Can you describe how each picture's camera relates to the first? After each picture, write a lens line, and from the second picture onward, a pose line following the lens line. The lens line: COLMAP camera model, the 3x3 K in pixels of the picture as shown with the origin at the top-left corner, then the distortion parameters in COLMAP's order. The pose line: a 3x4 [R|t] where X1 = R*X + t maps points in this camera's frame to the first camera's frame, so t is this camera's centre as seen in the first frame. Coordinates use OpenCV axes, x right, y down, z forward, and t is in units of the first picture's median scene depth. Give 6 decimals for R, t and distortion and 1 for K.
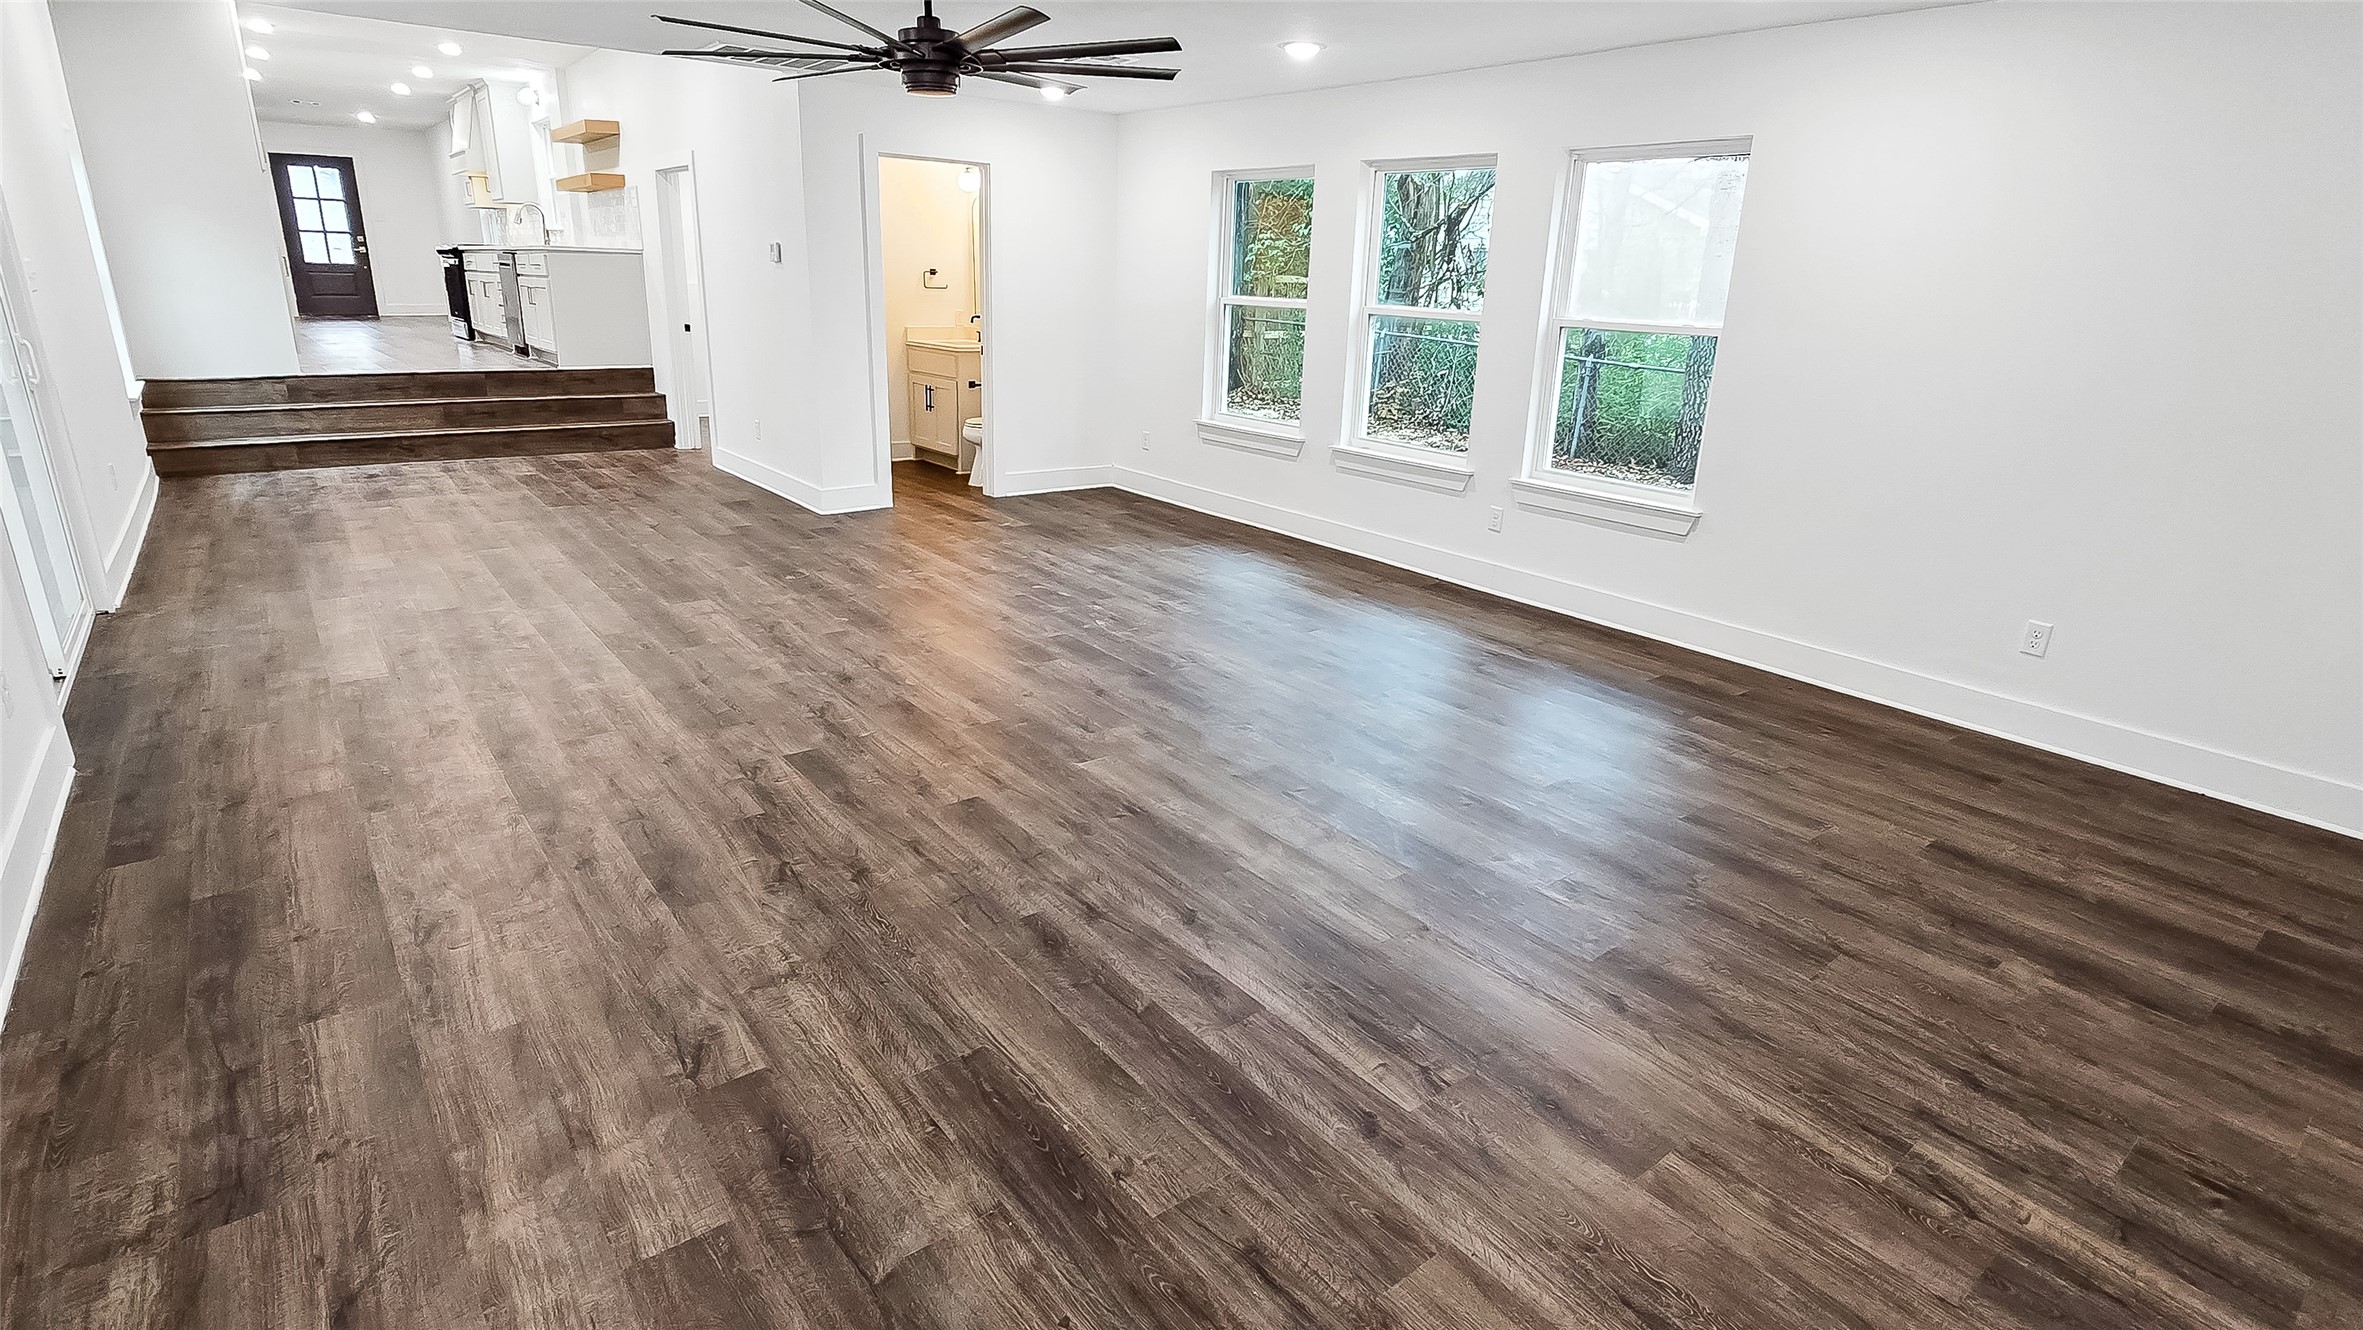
lens RADIAL K [[1153.9, 0, 1181.5], [0, 1153.9, 665.0], [0, 0, 1]] dist [-0.002664, -0.000130]
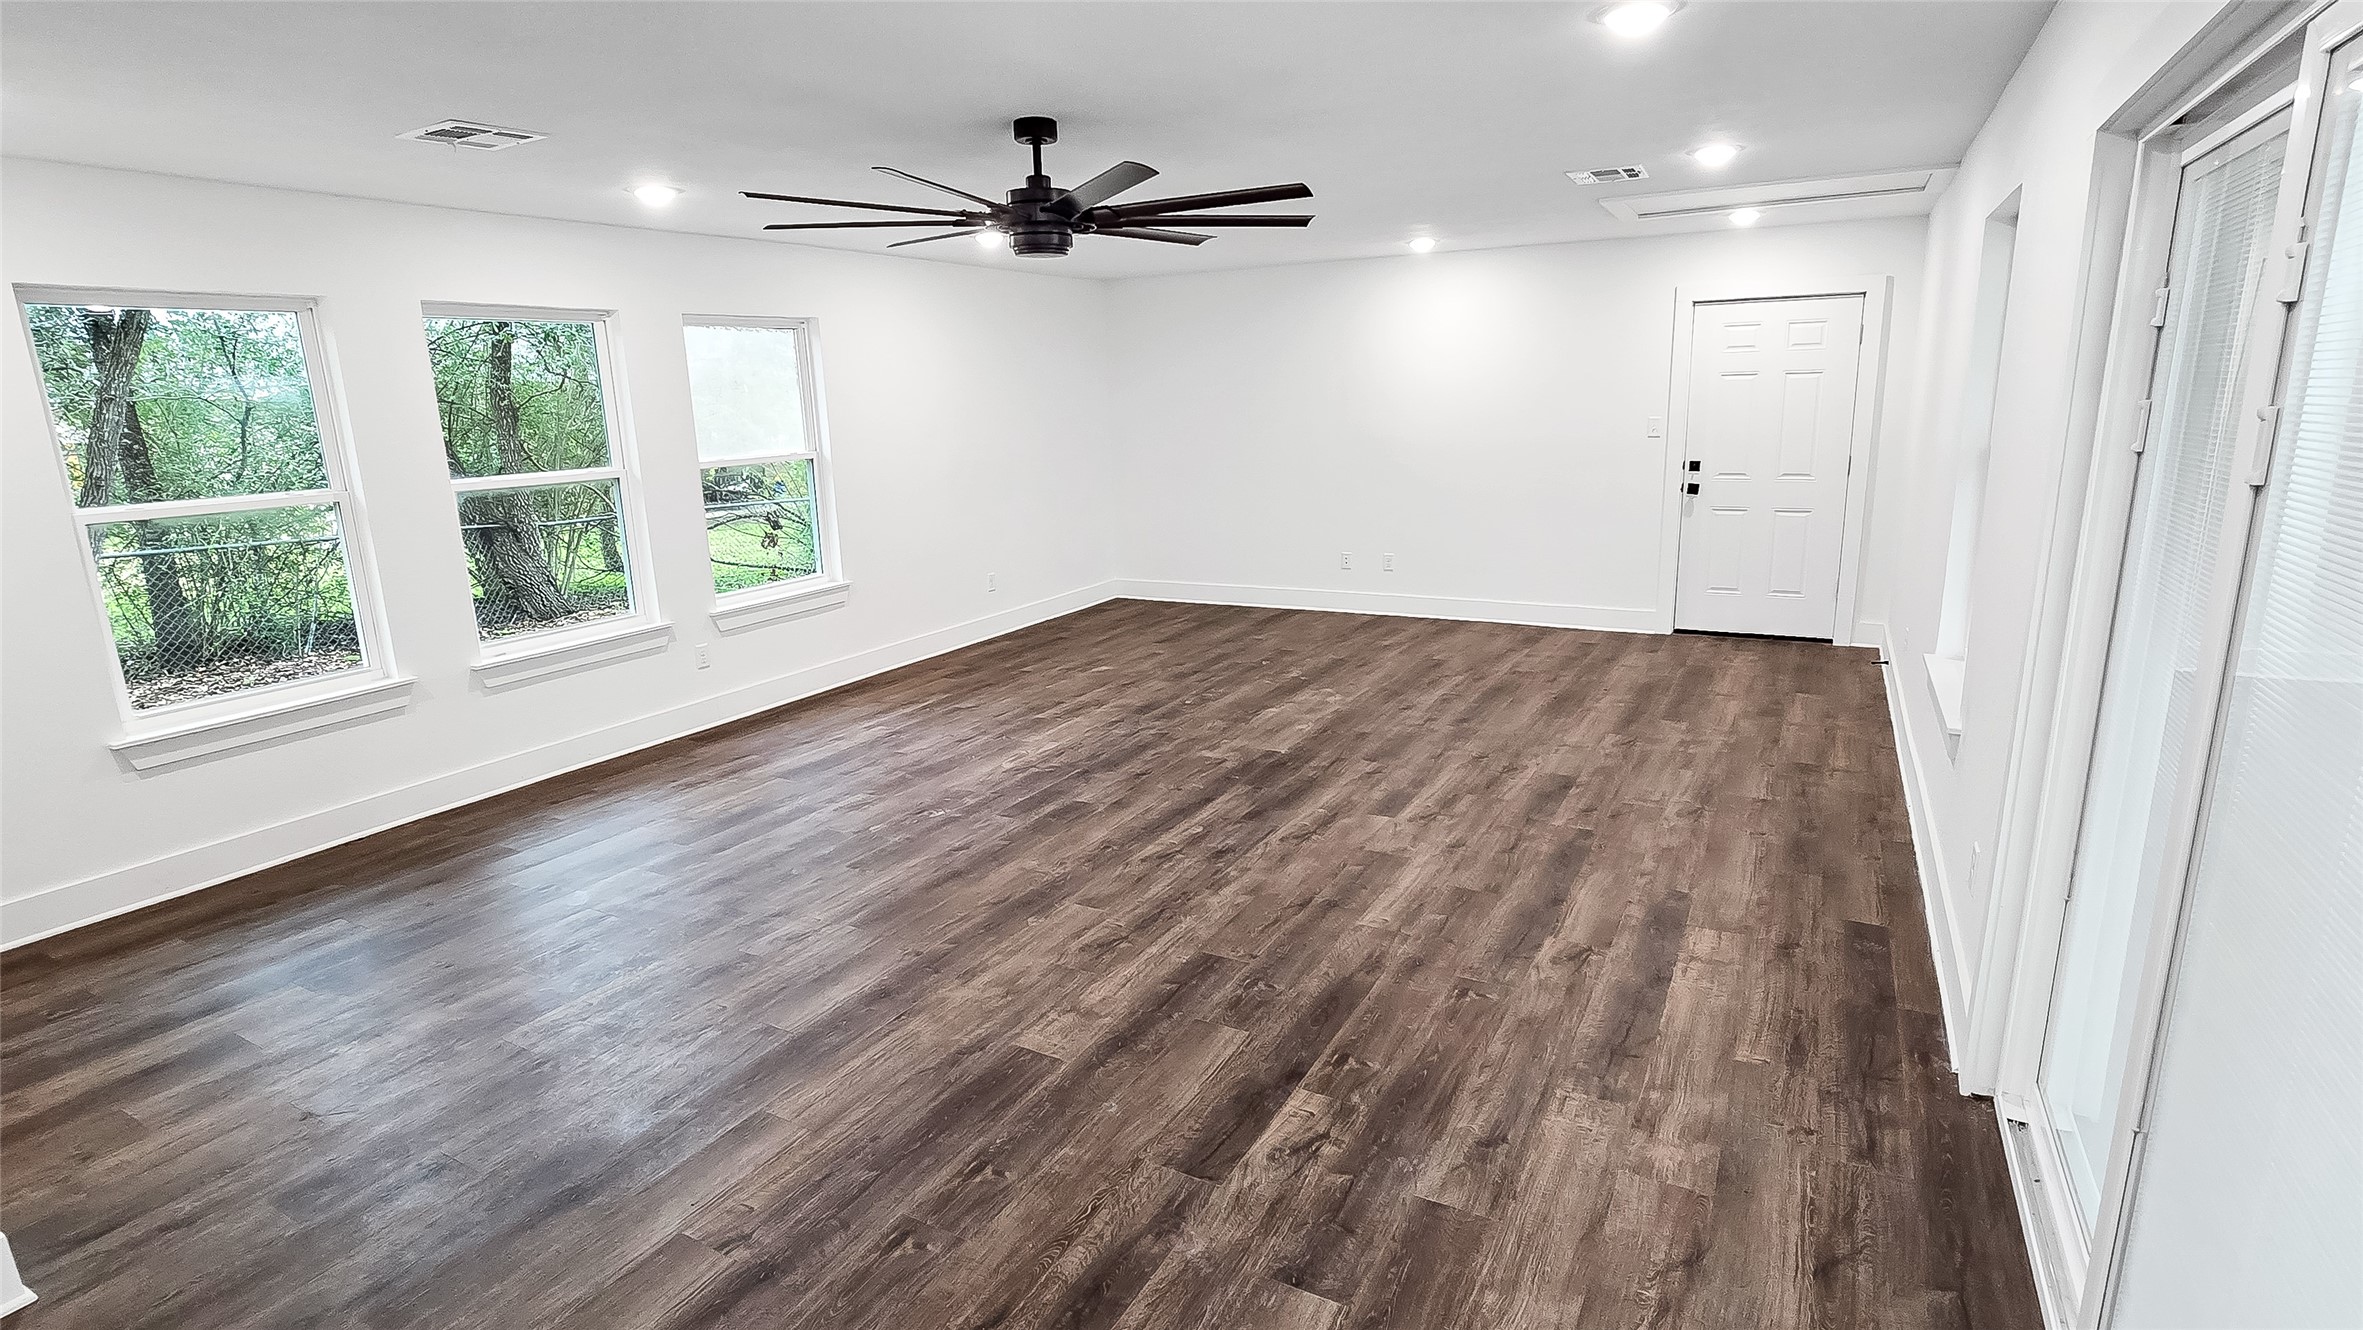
lens RADIAL K [[1153.9, 0, 1181.5], [0, 1153.9, 665.0], [0, 0, 1]] dist [-0.002664, -0.000130]
pose [[-0.395002, -0.226452, 0.890333, -1.264714], [0.313415, 0.877783, 0.362308, -0.557162], [-0.863565, 0.422156, -0.275753, 1.415695]]
